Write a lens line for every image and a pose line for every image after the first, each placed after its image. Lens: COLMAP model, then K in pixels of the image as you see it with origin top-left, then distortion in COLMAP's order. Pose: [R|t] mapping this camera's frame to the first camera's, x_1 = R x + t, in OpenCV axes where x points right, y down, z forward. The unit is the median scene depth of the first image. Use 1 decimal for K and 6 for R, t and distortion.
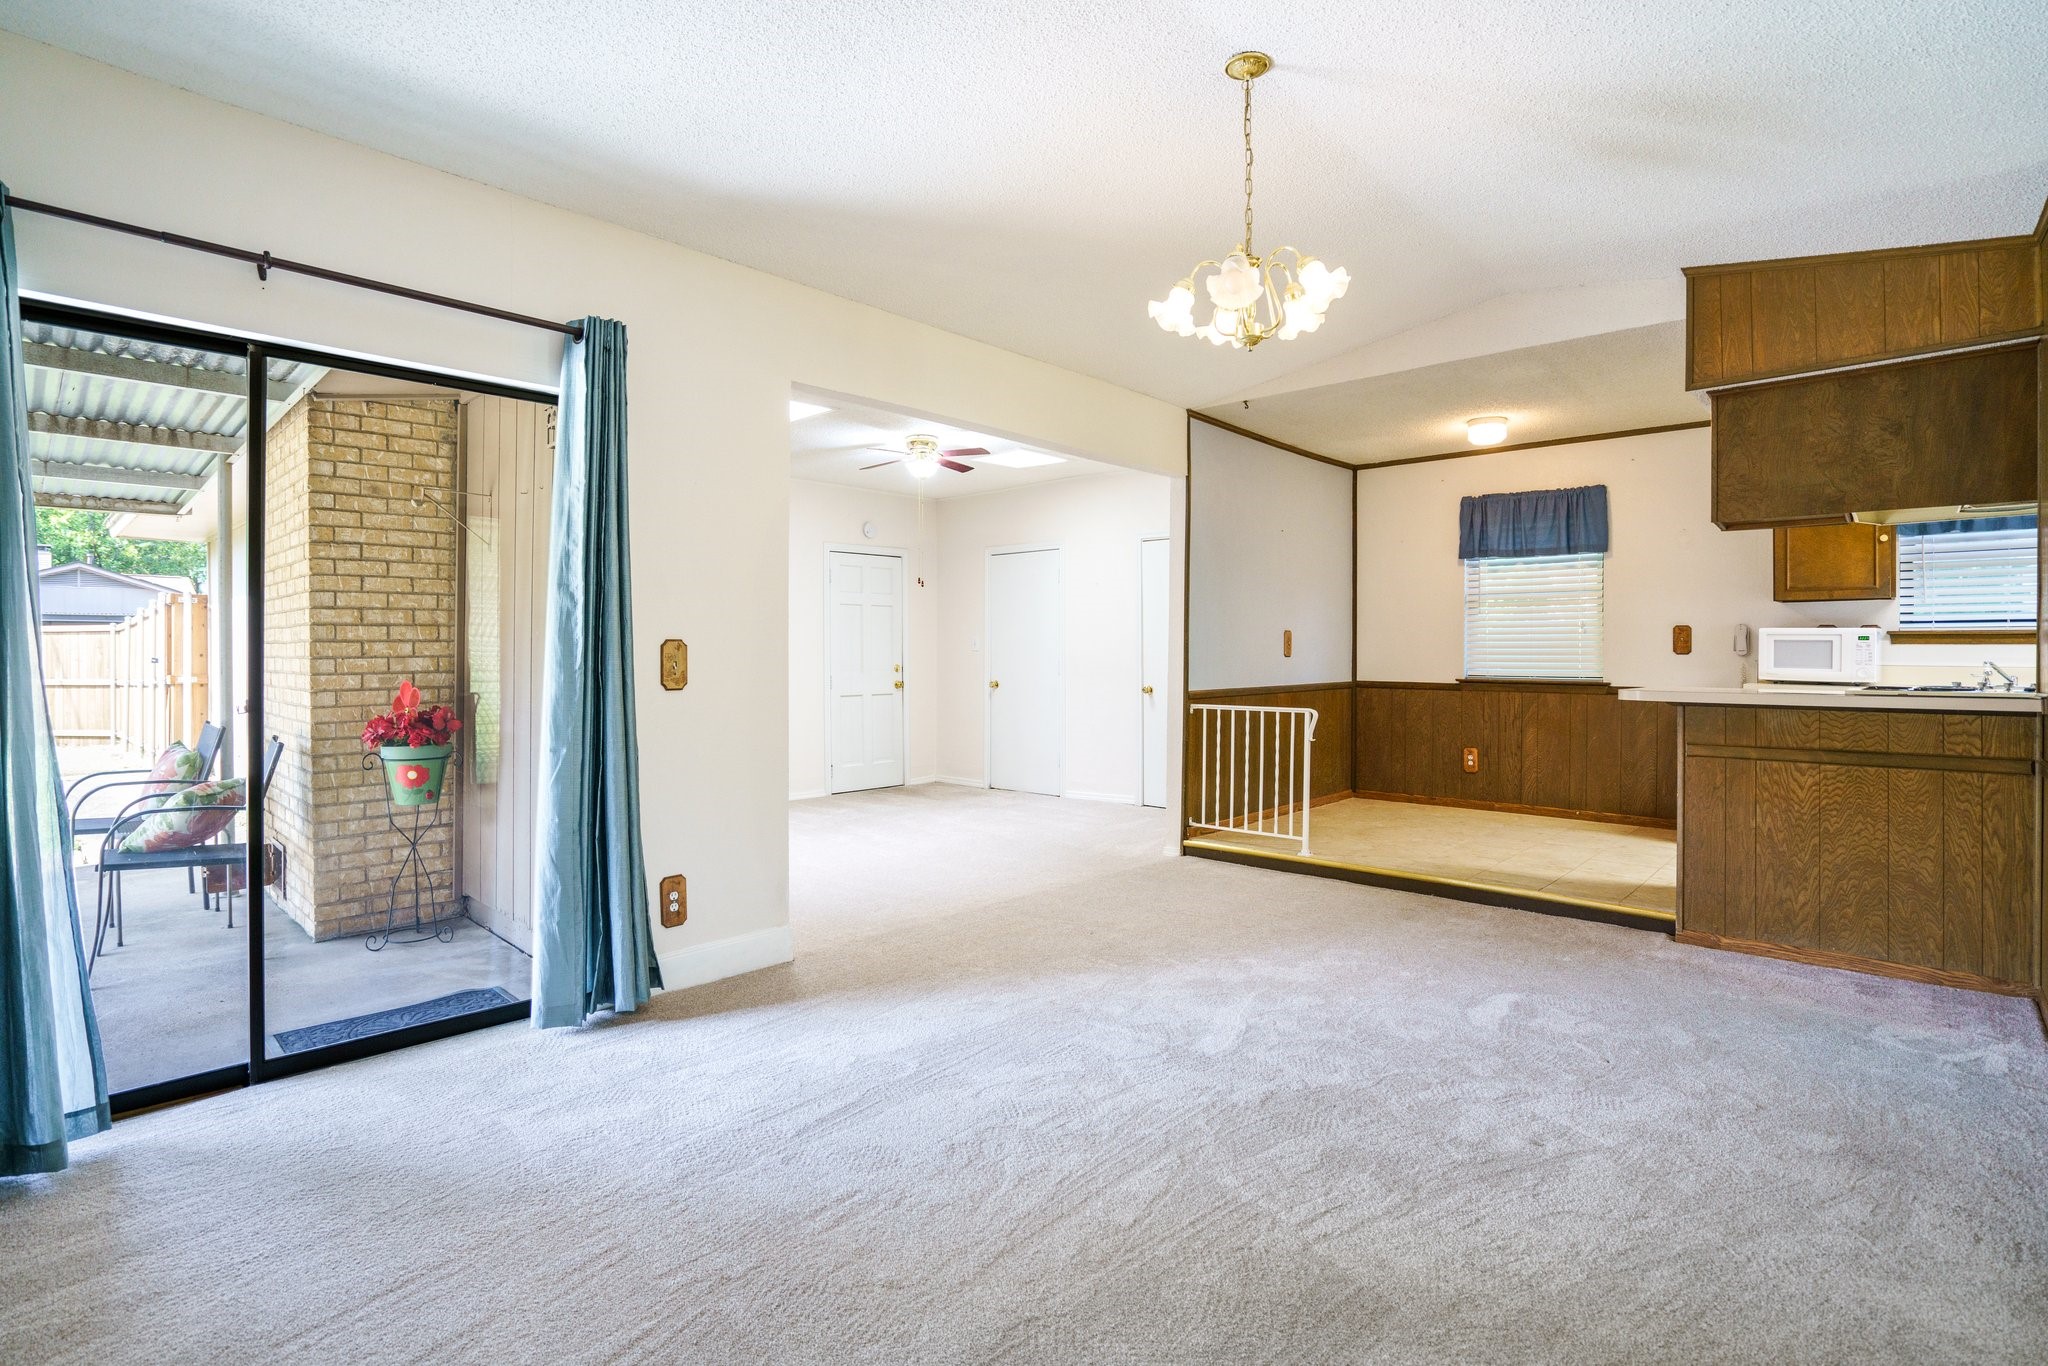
lens RADIAL K [[957.6, 0, 1173.6], [0, 957.6, 650.9], [0, 0, 1]] dist [-0.003702, -0.000836]
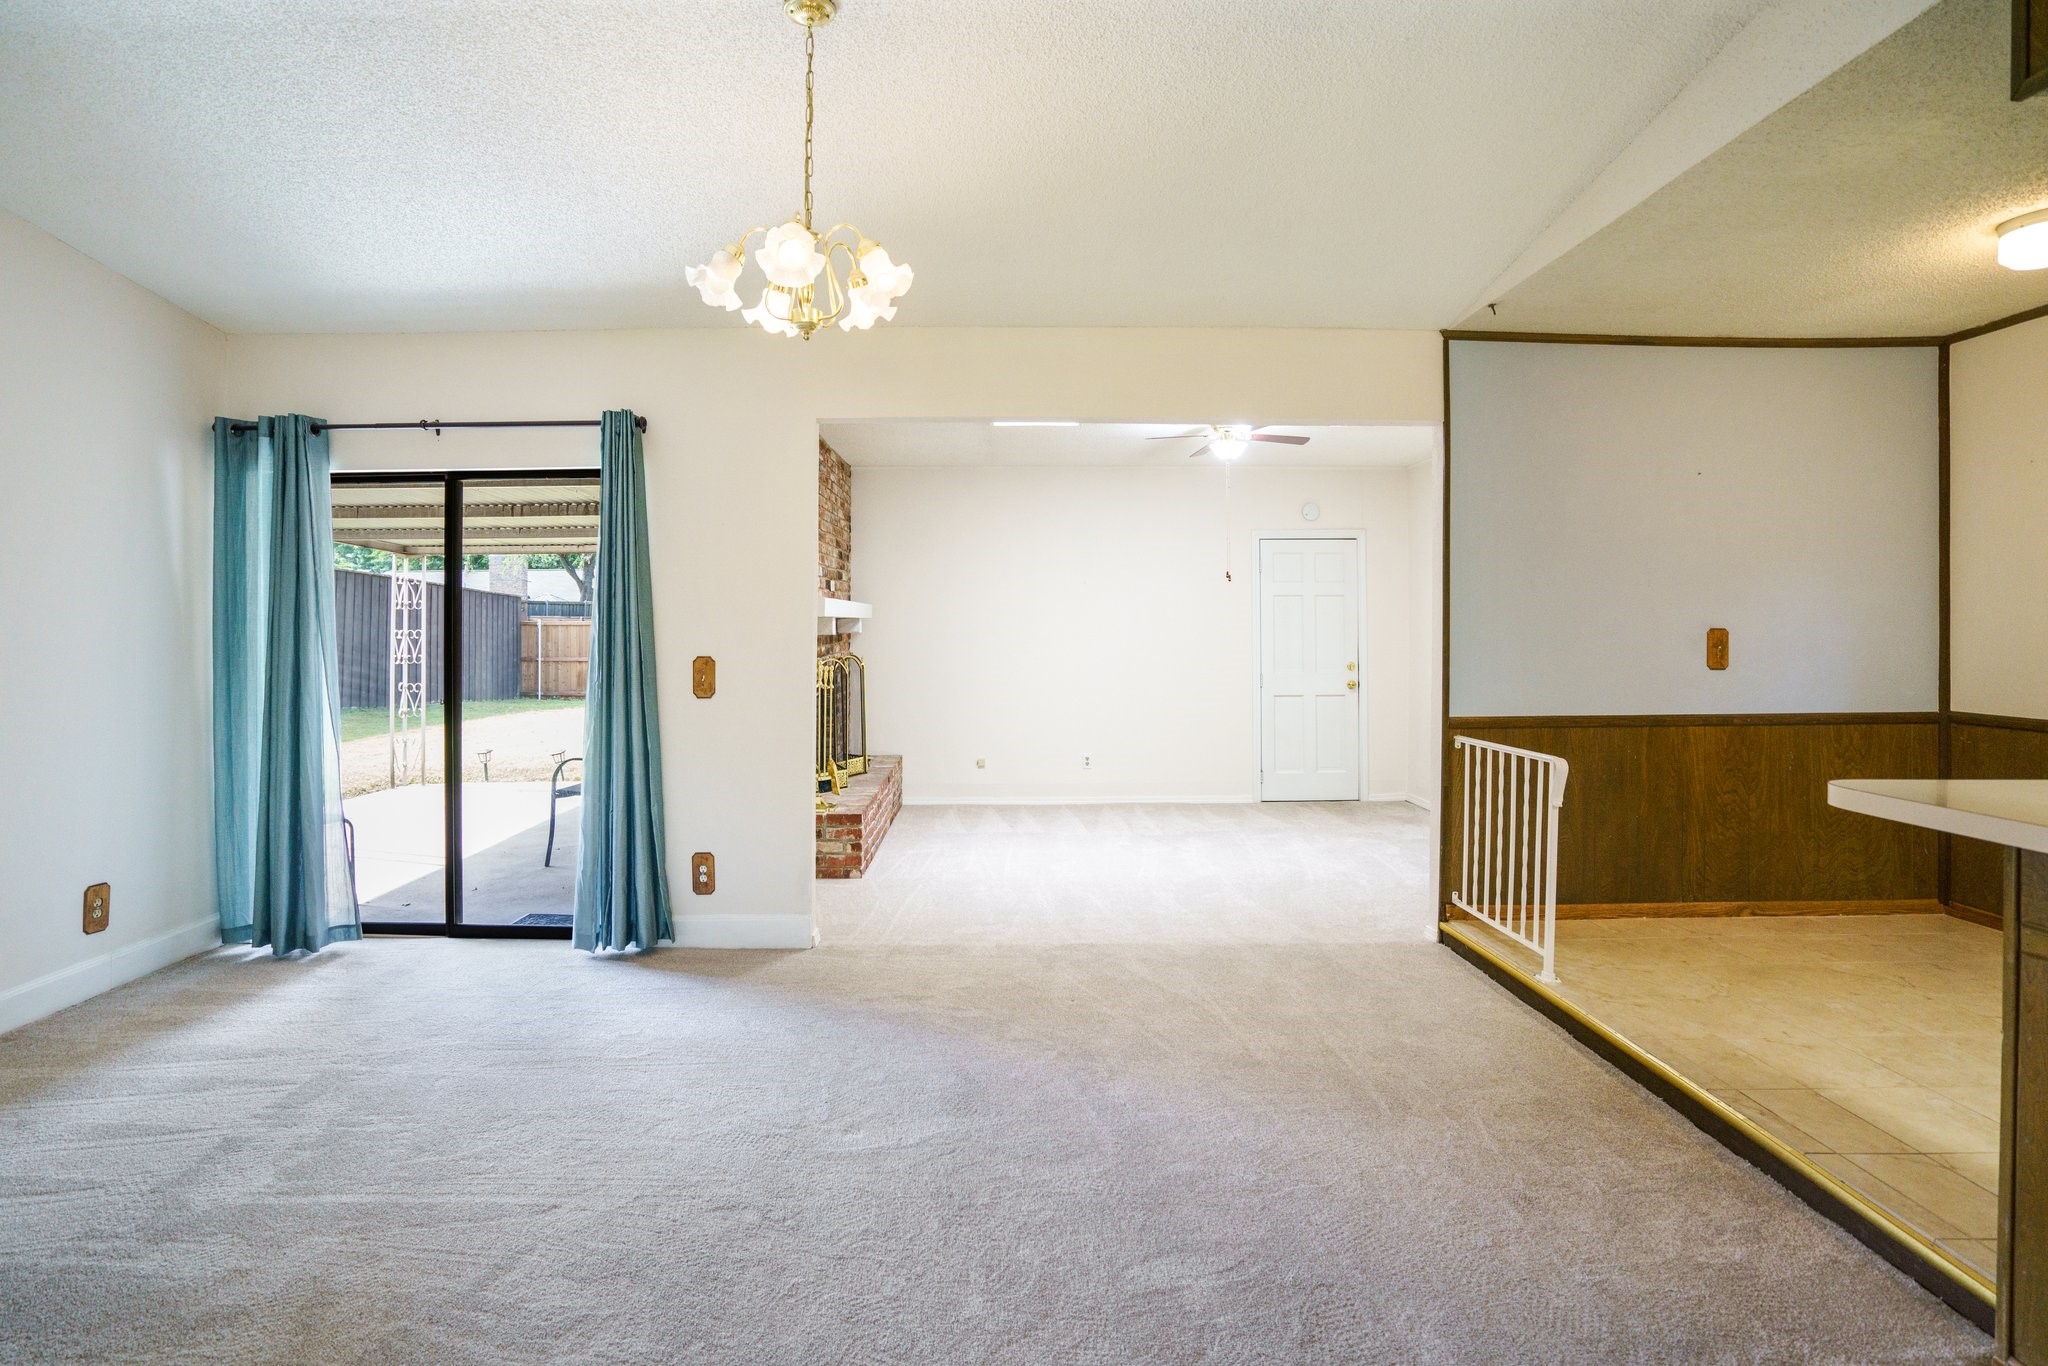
lens RADIAL K [[1056.1, 0, 1002.1], [0, 1056.1, 621.5], [0, 0, 1]] dist [-0.054670, 0.026454]
pose [[0.654813, -0.008674, -0.755741, 0.664243], [0.001251, 0.999945, -0.010393, -0.038126], [0.755790, 0.005860, 0.654788, 0.382813]]
